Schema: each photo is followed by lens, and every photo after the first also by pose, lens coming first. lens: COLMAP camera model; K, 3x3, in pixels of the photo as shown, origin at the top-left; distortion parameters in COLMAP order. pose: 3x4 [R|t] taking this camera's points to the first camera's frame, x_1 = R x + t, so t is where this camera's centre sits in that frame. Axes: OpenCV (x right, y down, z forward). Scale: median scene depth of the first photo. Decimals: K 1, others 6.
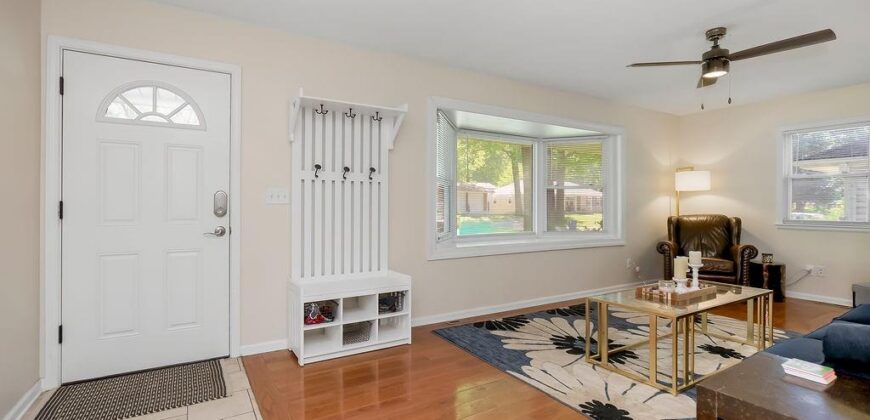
lens RADIAL K [[405.2, 0, 433.6], [0, 405.2, 204.9], [0, 0, 1]] dist [0.000933, 0.000790]
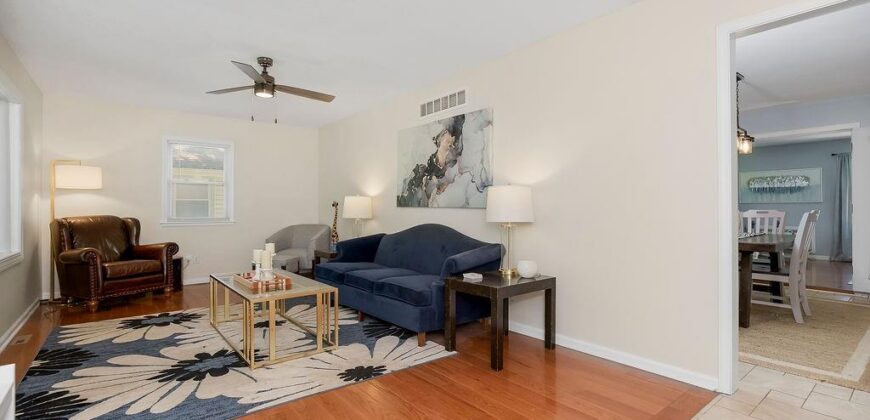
lens RADIAL K [[405.2, 0, 441.7], [0, 405.2, 206.2], [0, 0, 1]] dist [0.000933, 0.000790]
pose [[-0.131011, 0.006485, 0.991360, -0.507088], [0.000908, 0.999979, -0.006421, 0.014034], [-0.991381, 0.000059, -0.131014, 0.574319]]
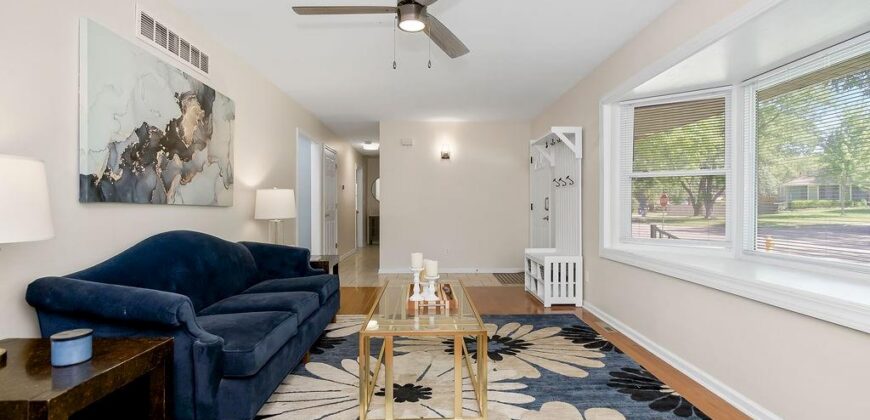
lens RADIAL K [[405.2, 0, 439.6], [0, 405.2, 209.2], [0, 0, 1]] dist [0.000933, 0.000790]
pose [[-0.491482, 0.004787, -0.870874, 1.191936], [0.002400, 0.999989, 0.004142, 0.016051], [0.870884, -0.000054, -0.491488, 1.272387]]
